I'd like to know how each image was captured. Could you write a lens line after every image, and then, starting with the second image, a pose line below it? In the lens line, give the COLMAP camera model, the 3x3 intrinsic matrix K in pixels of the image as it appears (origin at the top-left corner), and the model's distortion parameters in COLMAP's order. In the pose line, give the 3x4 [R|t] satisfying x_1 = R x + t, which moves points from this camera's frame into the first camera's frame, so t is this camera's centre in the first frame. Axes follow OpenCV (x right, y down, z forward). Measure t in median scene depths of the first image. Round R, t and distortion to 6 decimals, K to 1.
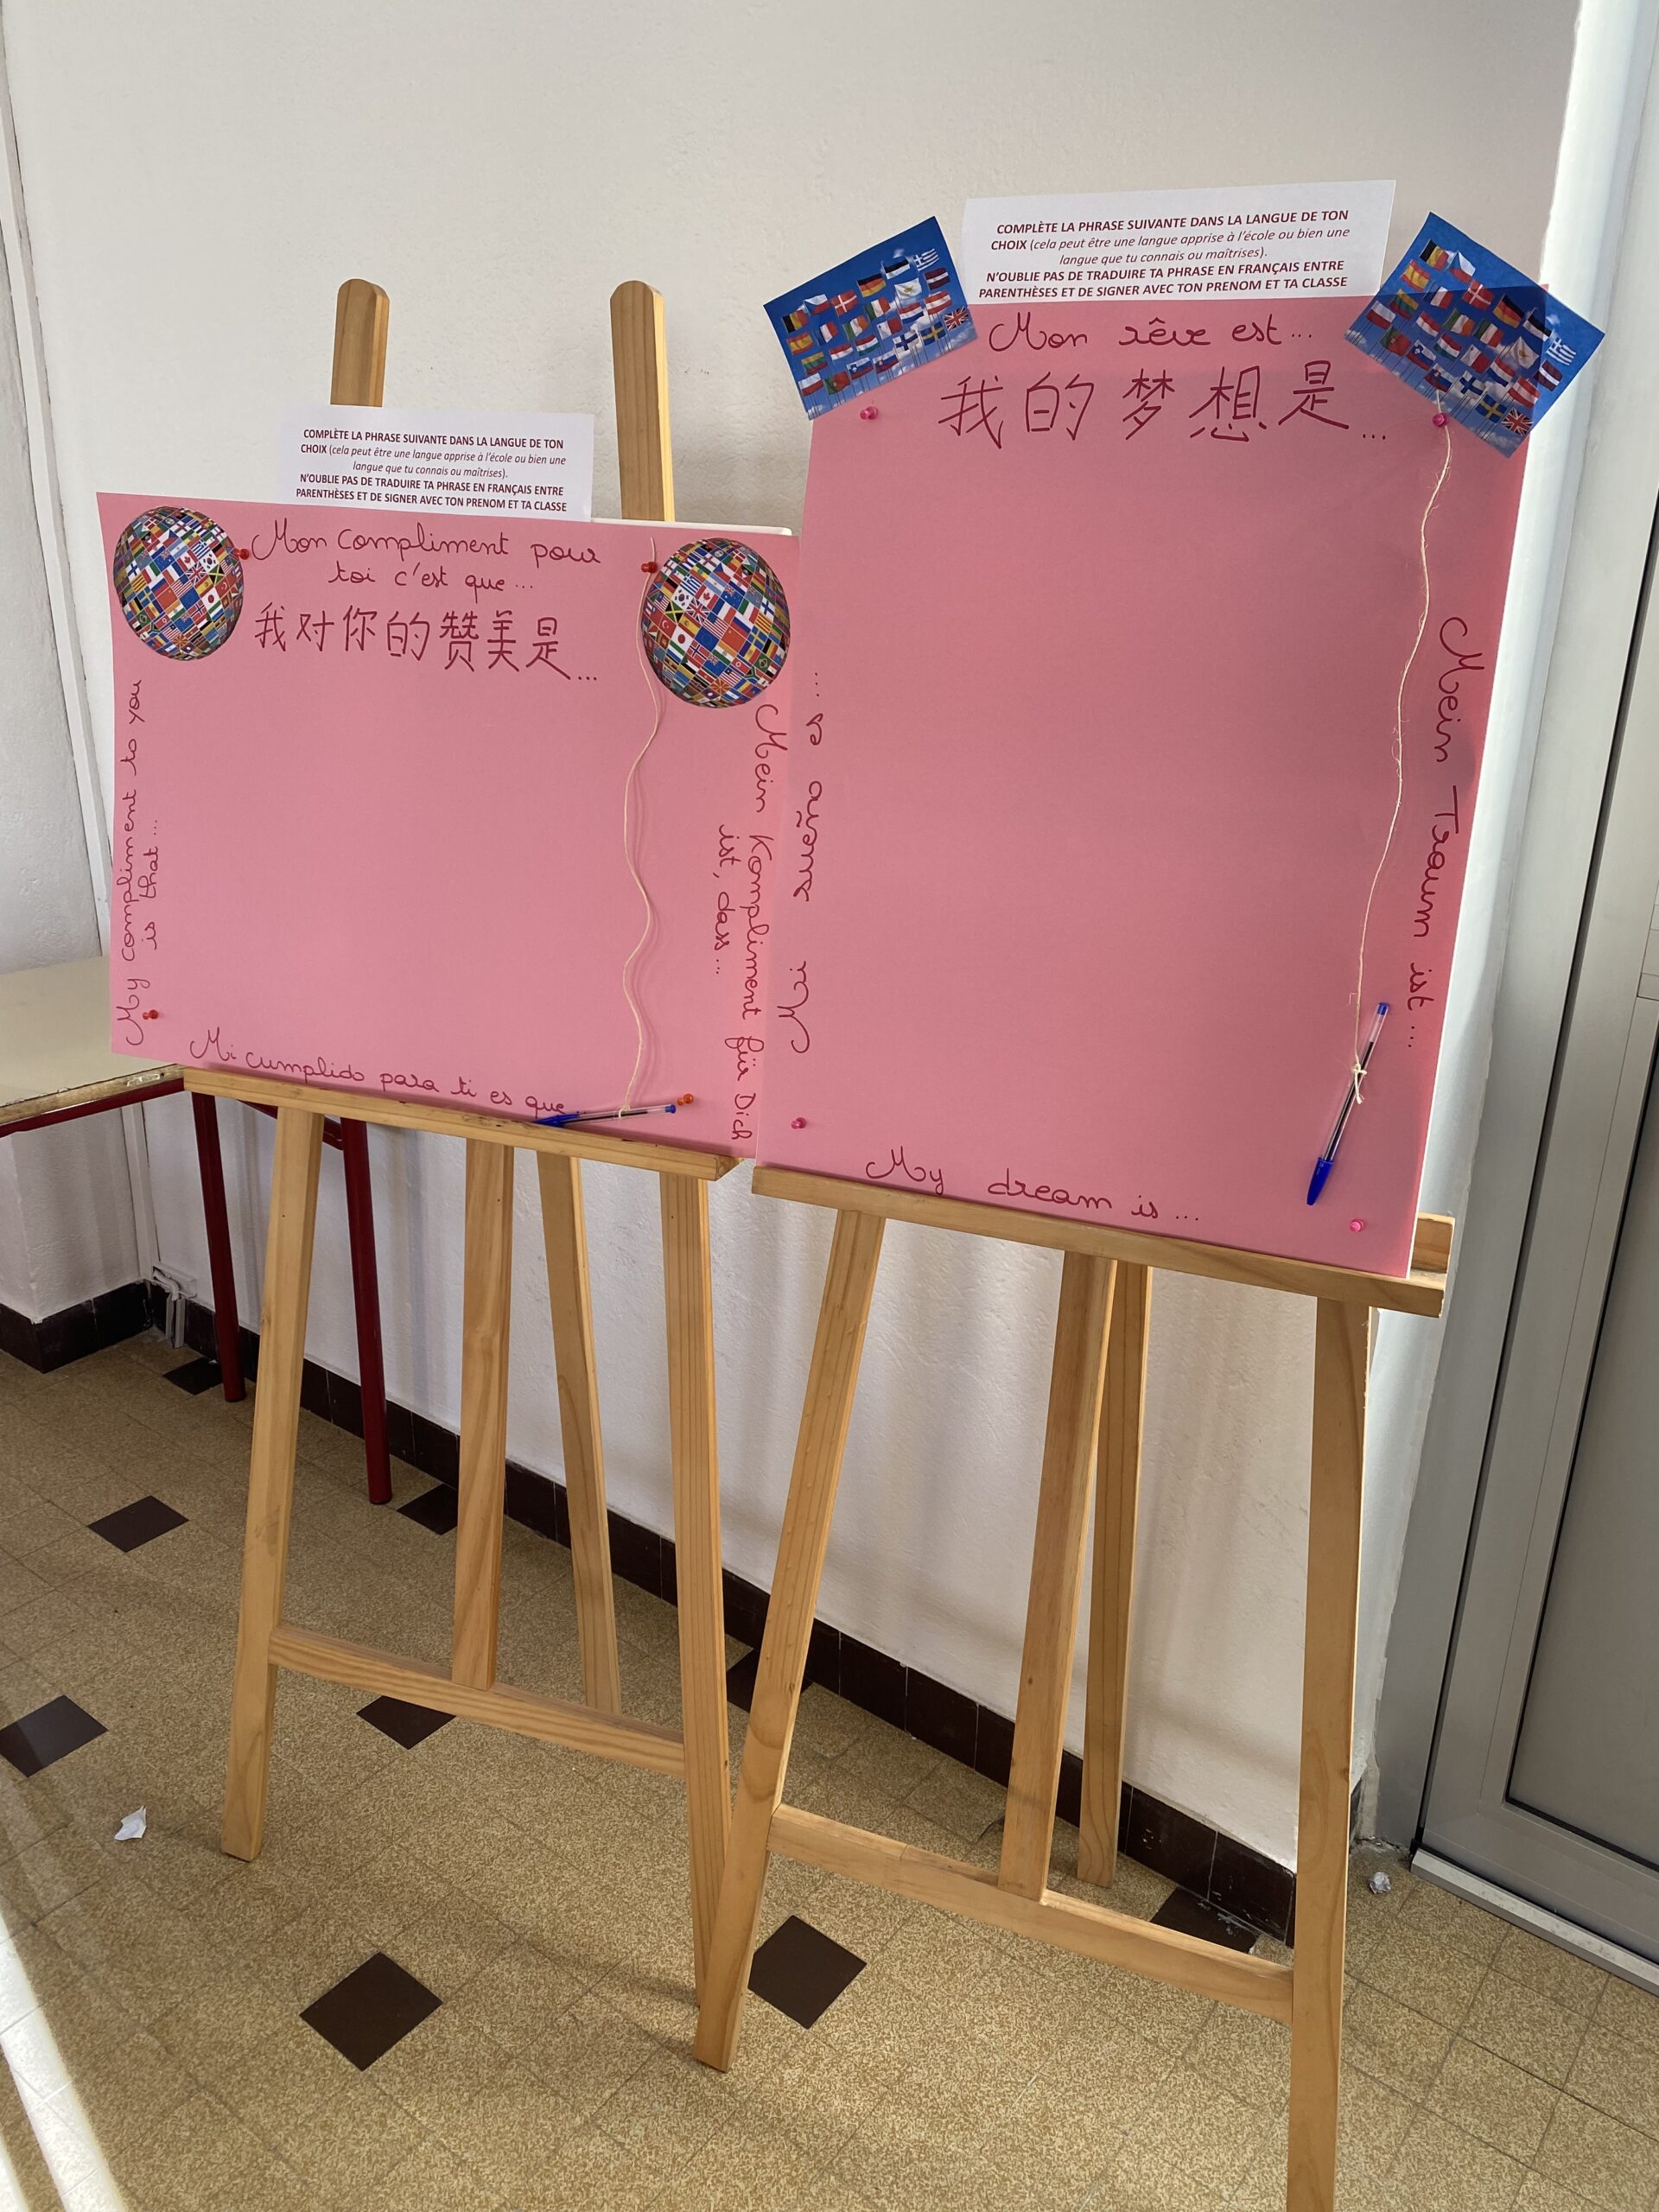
lens RADIAL K [[1715.0, 0, 829.5], [0, 1715.0, 1106.0], [0, 0, 1]] dist [0.035415, -0.064811]
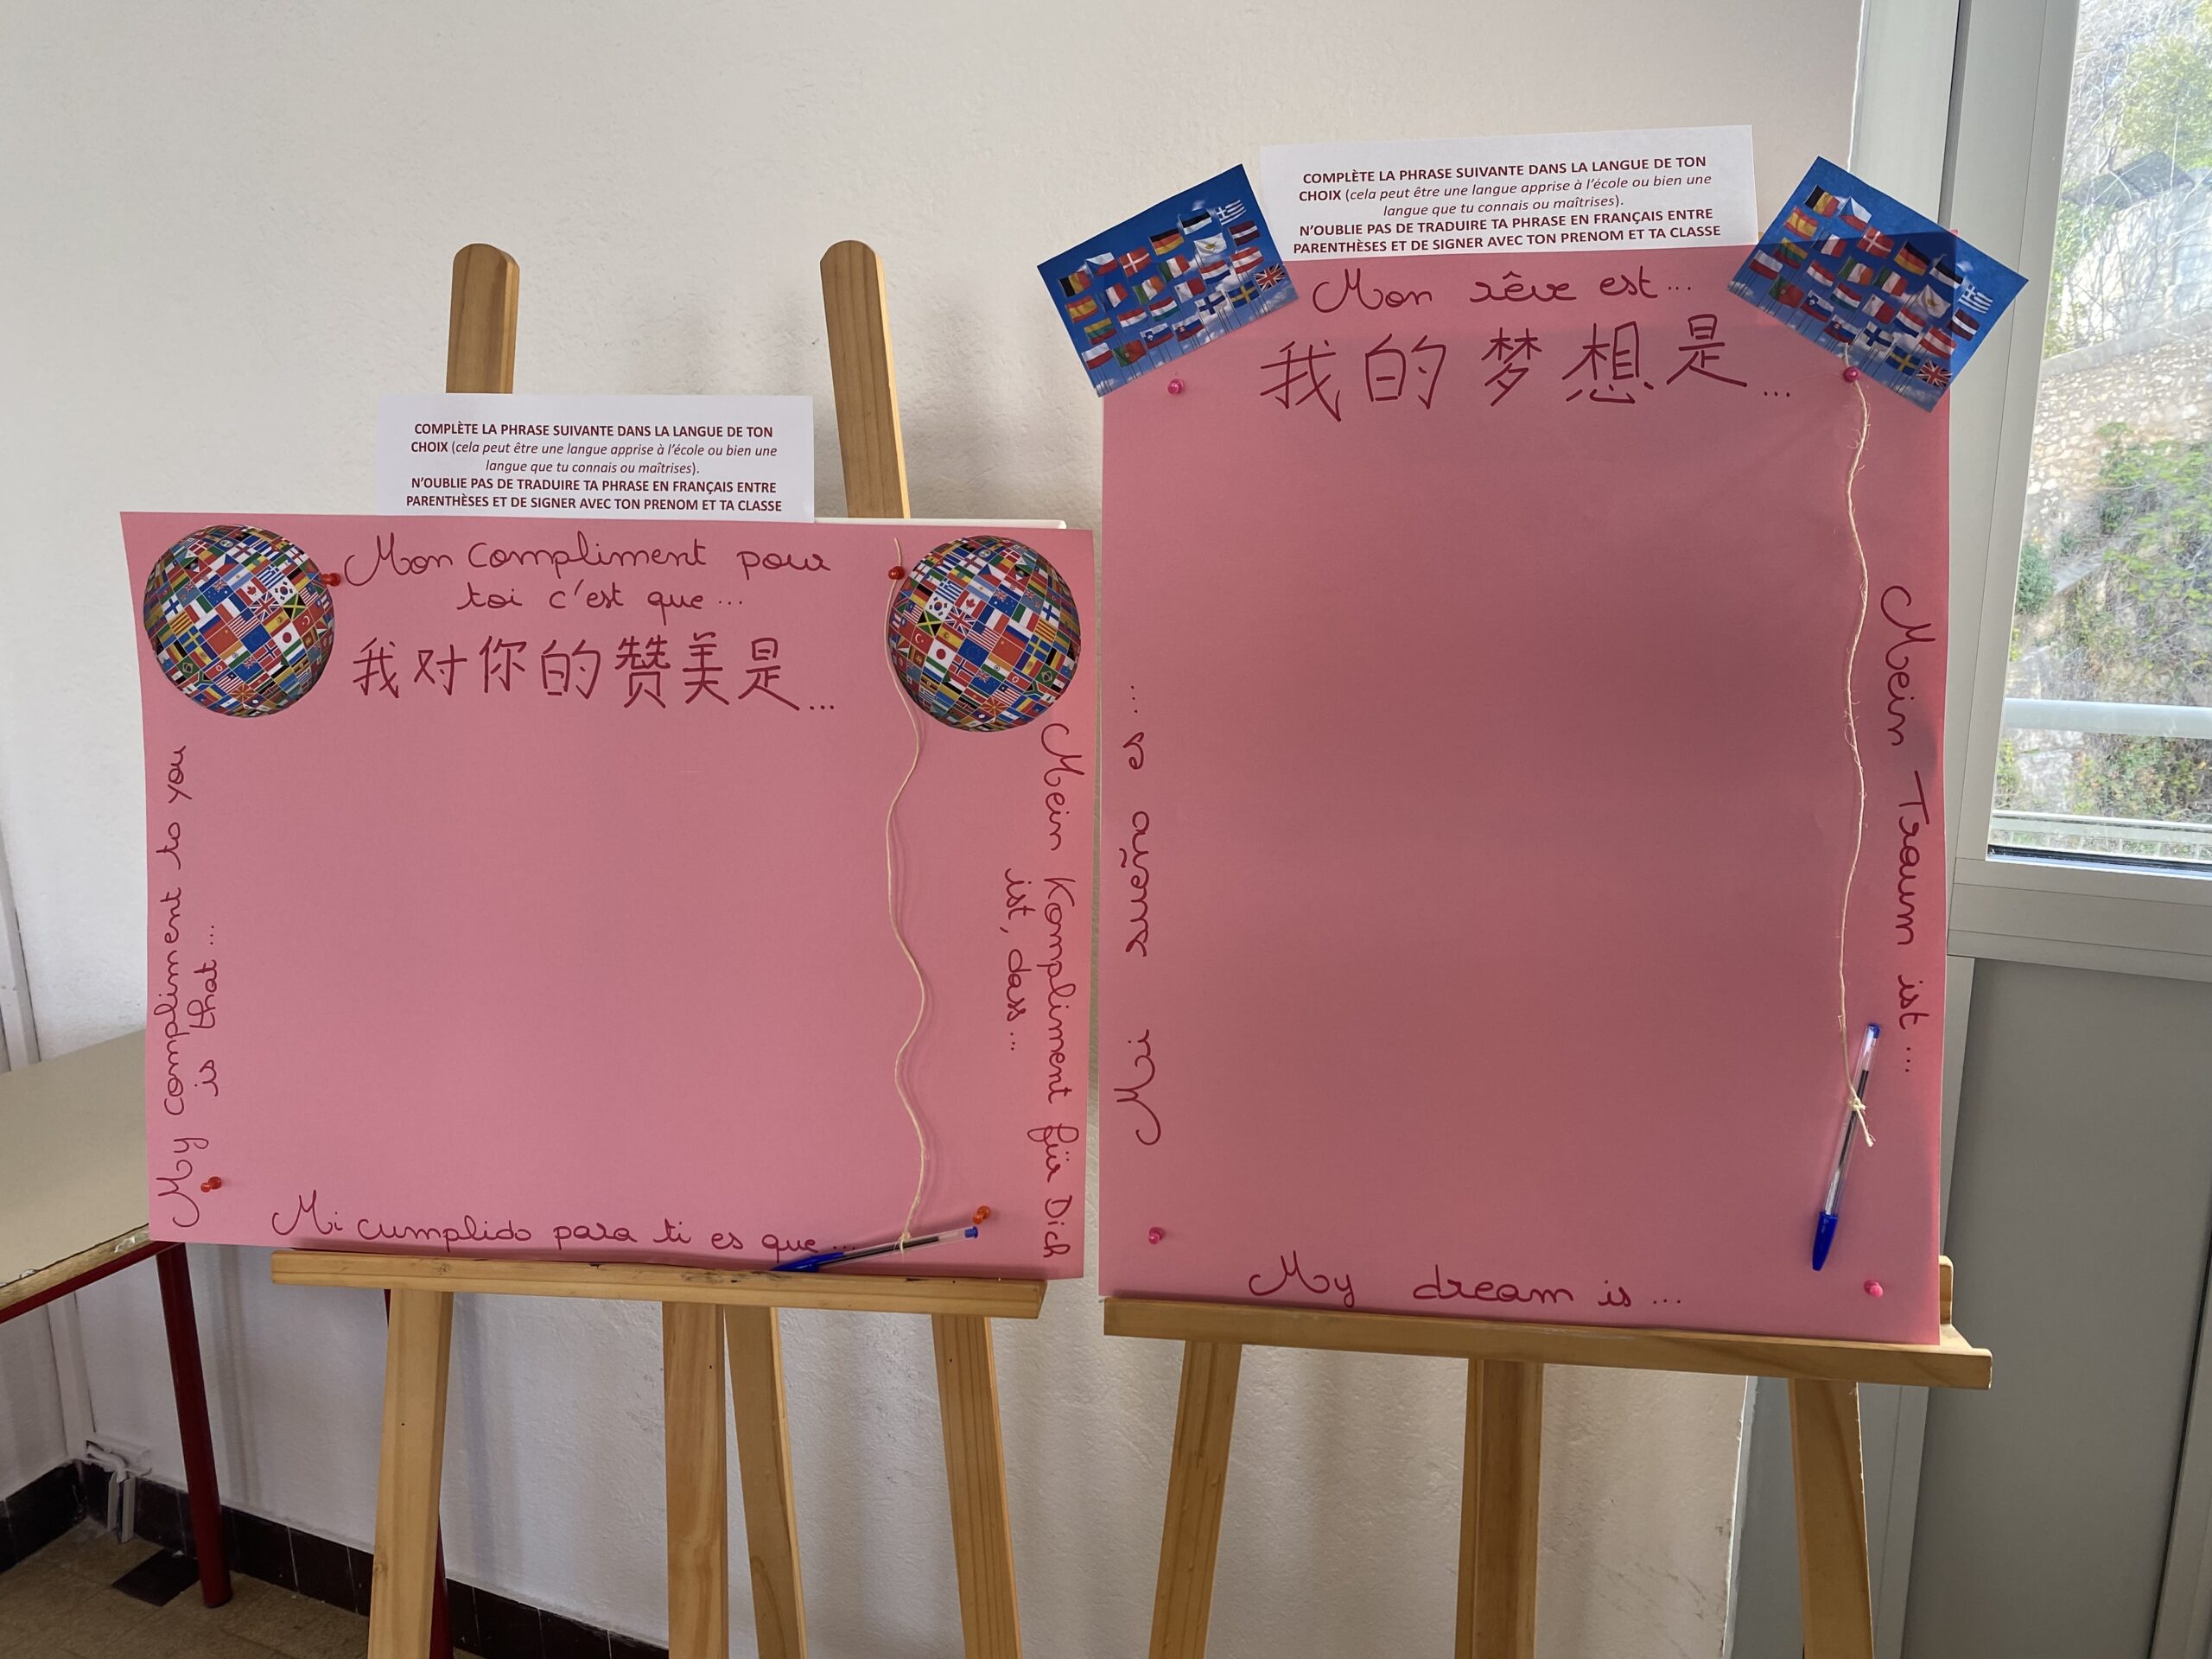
lens RADIAL K [[1736.4, 0, 1106.0], [0, 1736.4, 829.5], [0, 0, 1]] dist [0.062863, -0.142134]
pose [[0.970483, -0.084409, 0.225916, -0.206288], [0.113356, 0.986478, -0.118370, -0.082672], [-0.212870, 0.140485, 0.966928, 0.193726]]
